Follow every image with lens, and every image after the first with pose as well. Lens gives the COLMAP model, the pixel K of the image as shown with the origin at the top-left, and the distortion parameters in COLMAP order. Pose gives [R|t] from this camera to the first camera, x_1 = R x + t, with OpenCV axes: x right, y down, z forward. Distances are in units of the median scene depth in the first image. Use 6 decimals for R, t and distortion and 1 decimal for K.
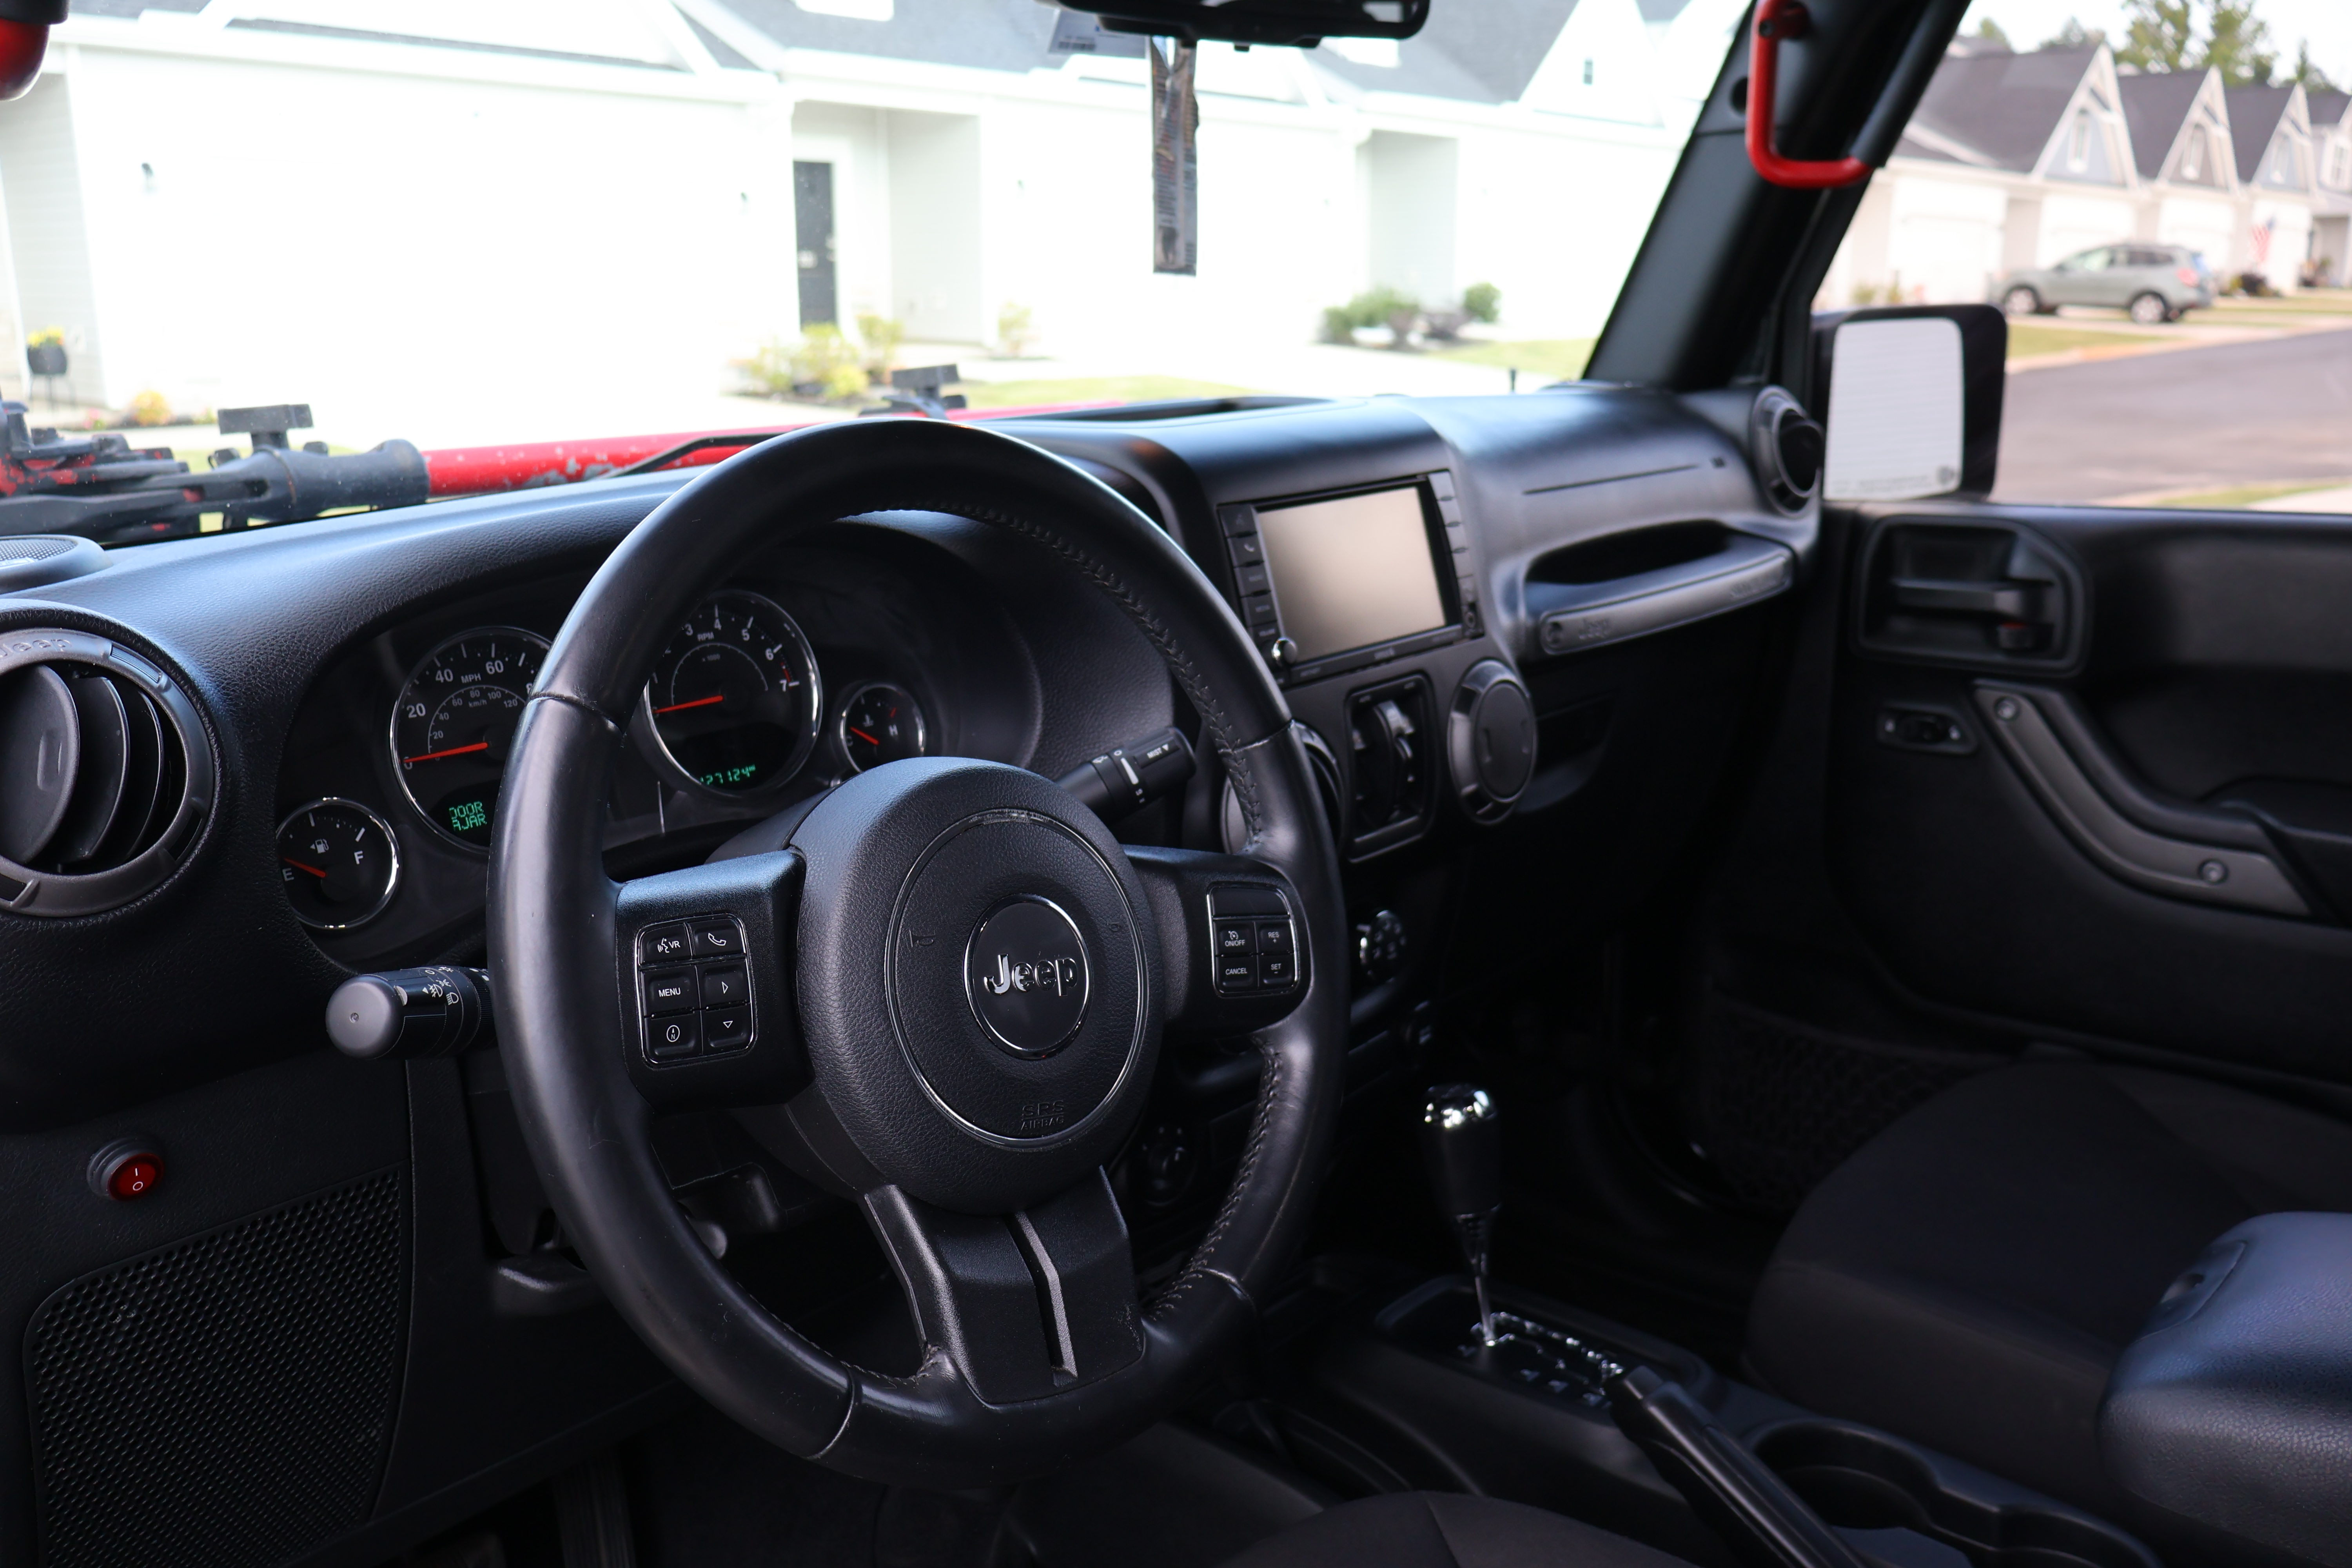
lens RADIAL K [[1977.3, 0, 1178.2], [0, 1977.3, 780.4], [0, 0, 1]] dist [0.010179, -0.012558]
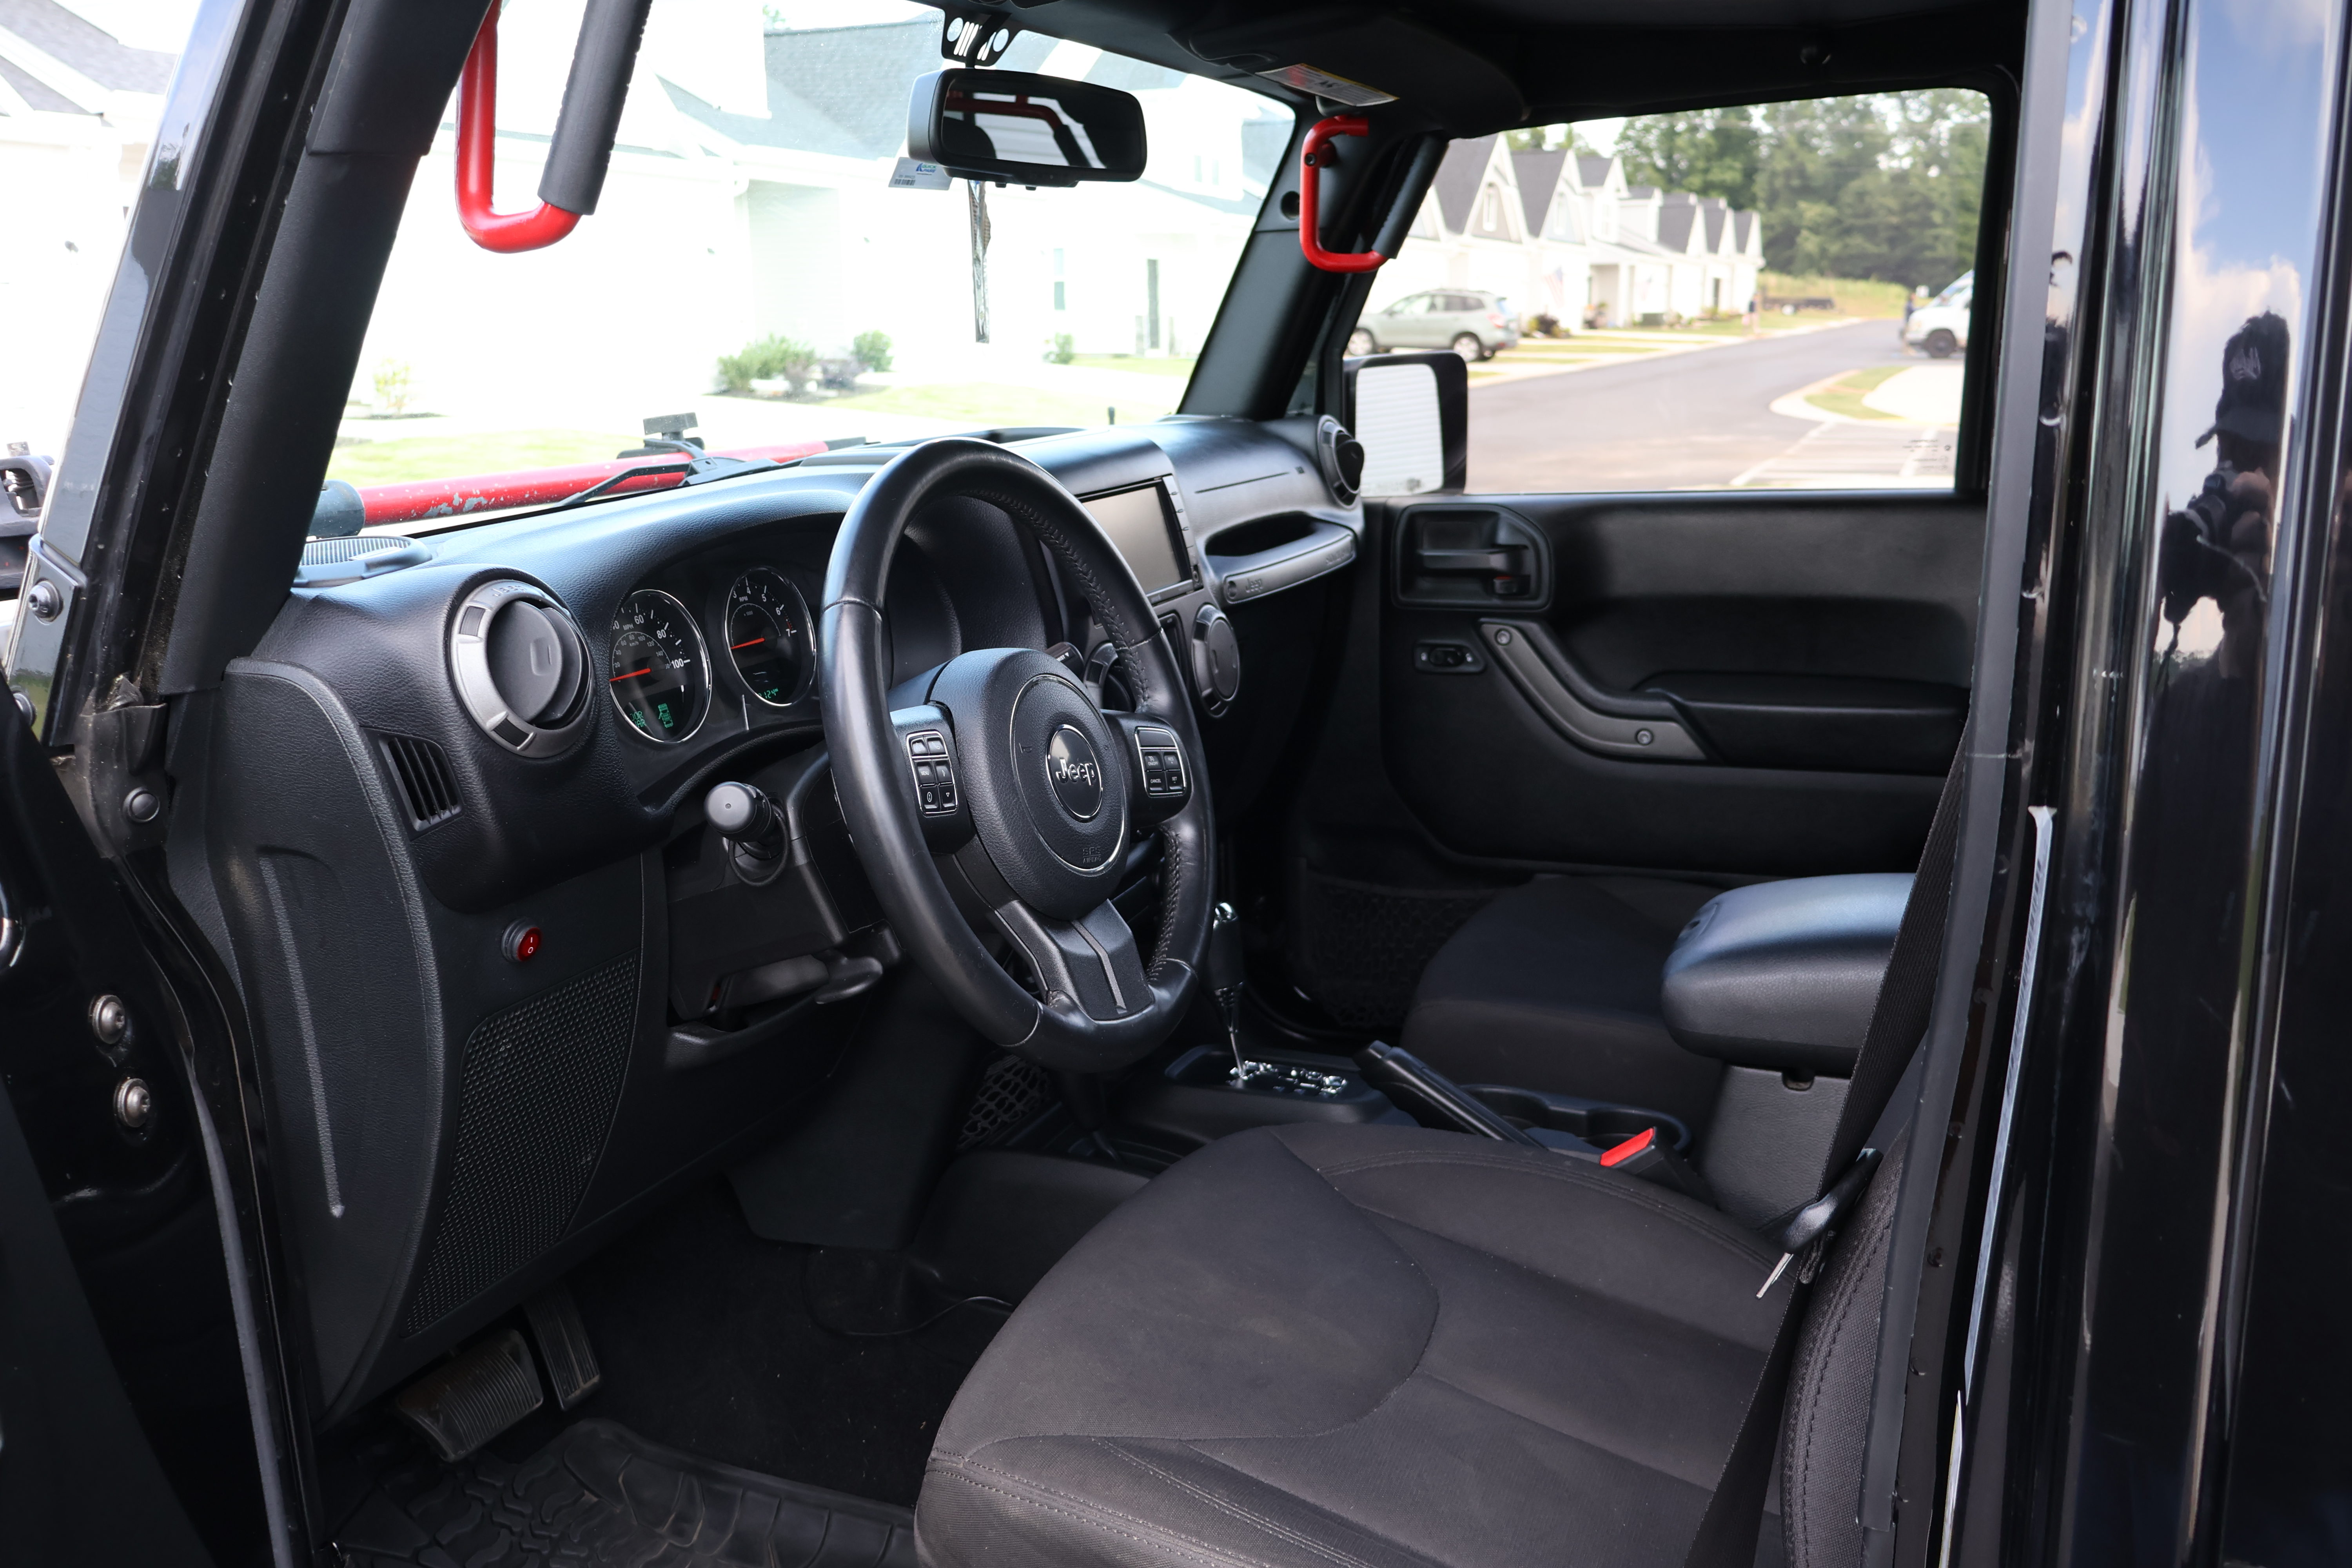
lens RADIAL K [[1977.3, 0, 1177.6], [0, 1977.3, 791.0], [0, 0, 1]] dist [0.010179, -0.012558]
pose [[0.953419, -0.079216, 0.291062, -0.243899], [0.084415, 0.996416, -0.005327, 0.066819], [-0.289597, 0.029649, 0.956689, -0.308396]]
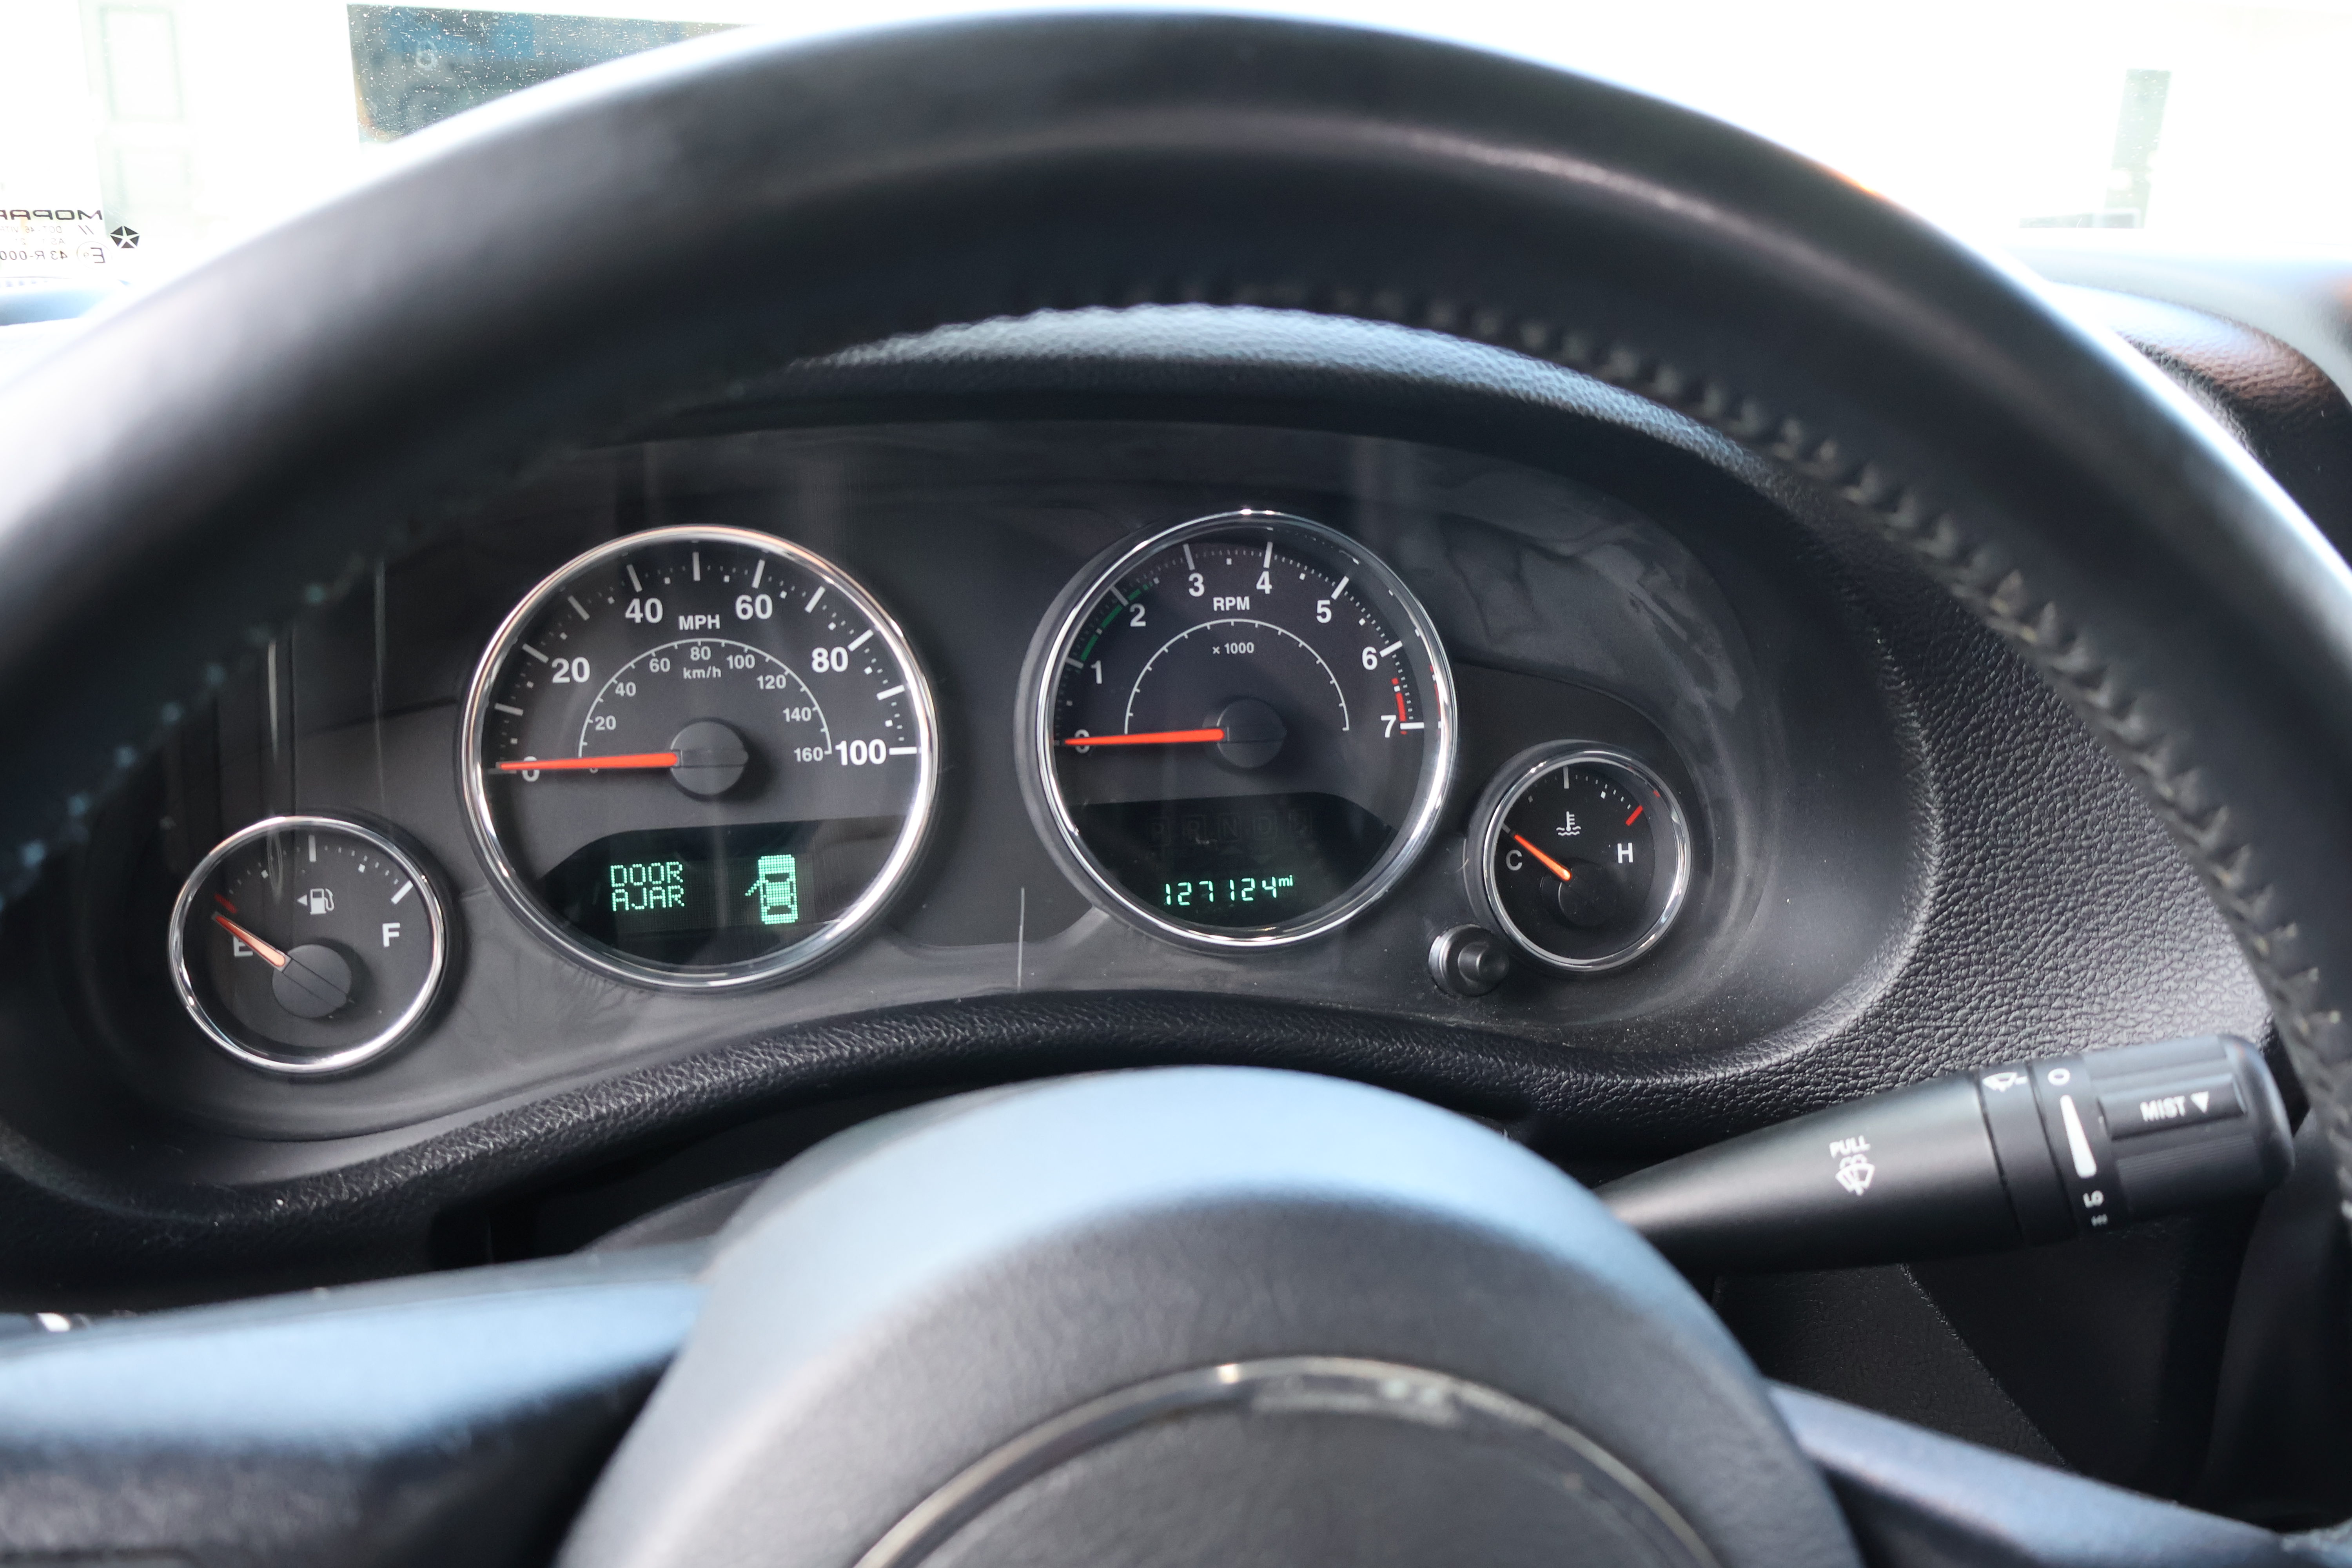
lens RADIAL K [[1977.3, 0, 1179.1], [0, 1977.3, 782.4], [0, 0, 1]] dist [0.010179, -0.012558]
pose [[0.819153, 0.195730, -0.539145, 0.015655], [-0.174352, 0.980465, 0.091043, -0.047597], [0.546433, 0.019423, 0.837278, 0.386571]]
